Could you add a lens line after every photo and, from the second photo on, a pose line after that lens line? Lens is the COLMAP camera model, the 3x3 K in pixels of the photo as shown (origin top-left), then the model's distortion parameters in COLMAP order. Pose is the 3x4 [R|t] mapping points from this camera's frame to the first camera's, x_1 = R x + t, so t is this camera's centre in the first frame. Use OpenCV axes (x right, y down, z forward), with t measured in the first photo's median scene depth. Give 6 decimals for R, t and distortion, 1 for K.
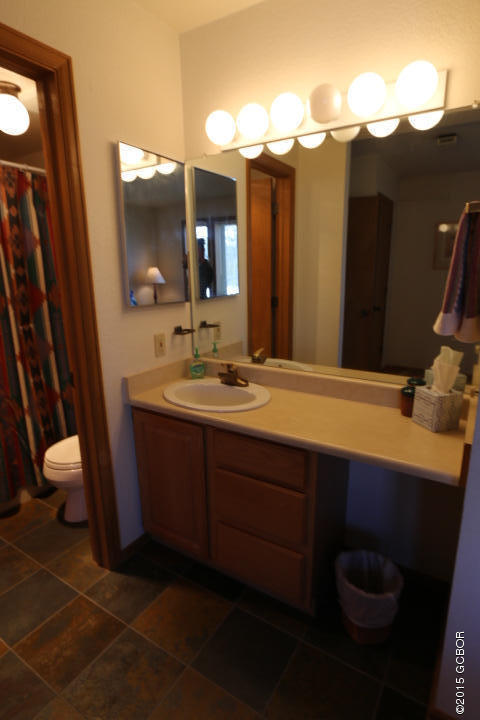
lens RADIAL K [[377.5, 0, 253.3], [0, 377.5, 361.5], [0, 0, 1]] dist [-0.023710, 0.000181]
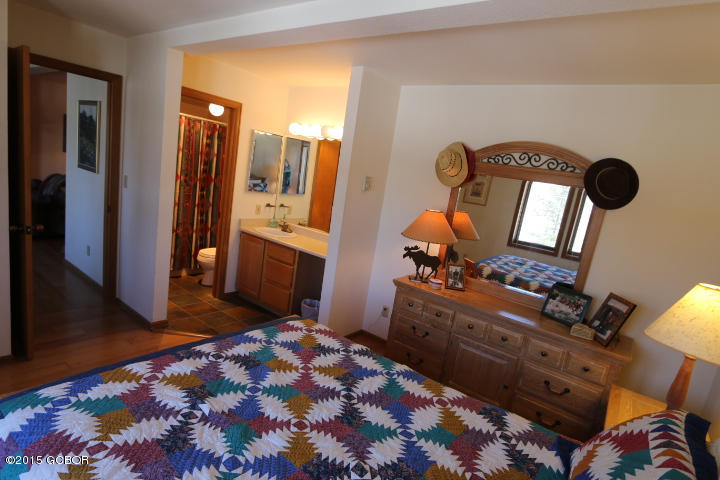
lens RADIAL K [[377.5, 0, 359.7], [0, 377.5, 244.2], [0, 0, 1]] dist [-0.023710, 0.000181]
pose [[0.982024, 0.174306, -0.072431, 0.512504], [-0.178703, 0.982107, -0.059423, 0.173234], [0.060777, 0.071299, 0.995602, -1.127190]]
